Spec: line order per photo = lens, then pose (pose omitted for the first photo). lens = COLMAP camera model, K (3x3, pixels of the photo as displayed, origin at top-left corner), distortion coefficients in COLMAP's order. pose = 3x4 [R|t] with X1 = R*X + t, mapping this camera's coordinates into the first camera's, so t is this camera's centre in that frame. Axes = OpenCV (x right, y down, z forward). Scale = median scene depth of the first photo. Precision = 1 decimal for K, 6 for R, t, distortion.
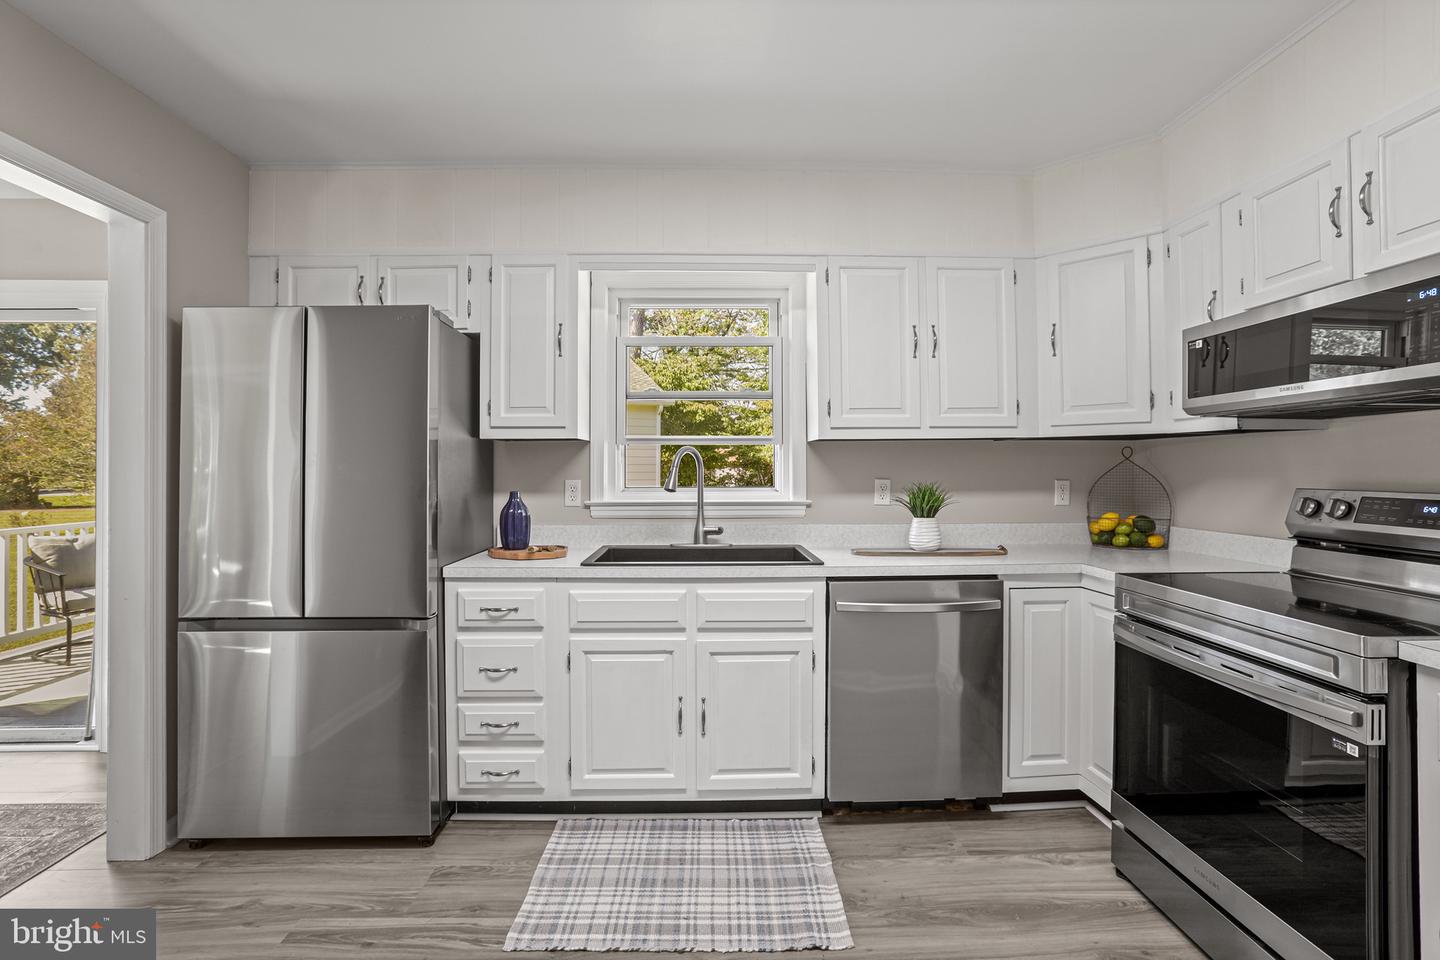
lens RADIAL K [[665.9, 0, 715.5], [0, 665.9, 464.8], [0, 0, 1]] dist [-0.000596, 0.006514]
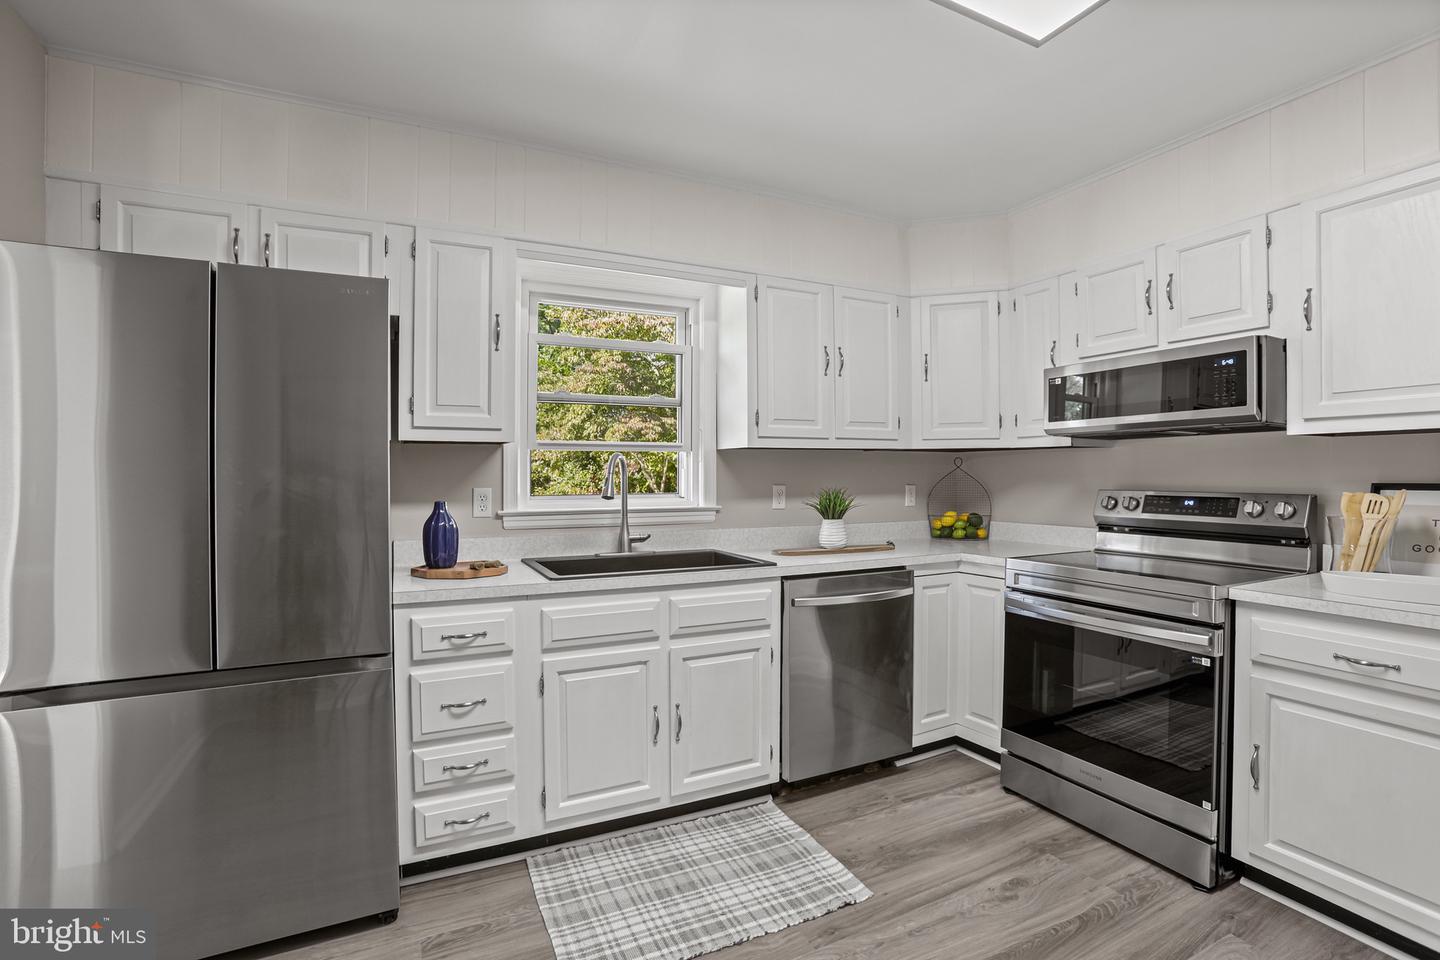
lens RADIAL K [[665.9, 0, 752.8], [0, 665.9, 478.3], [0, 0, 1]] dist [-0.000596, 0.006514]
pose [[0.910835, -0.002639, 0.412763, -0.319227], [-0.001906, 0.999942, 0.010597, -0.001185], [-0.412767, -0.010439, 0.910777, 0.039830]]
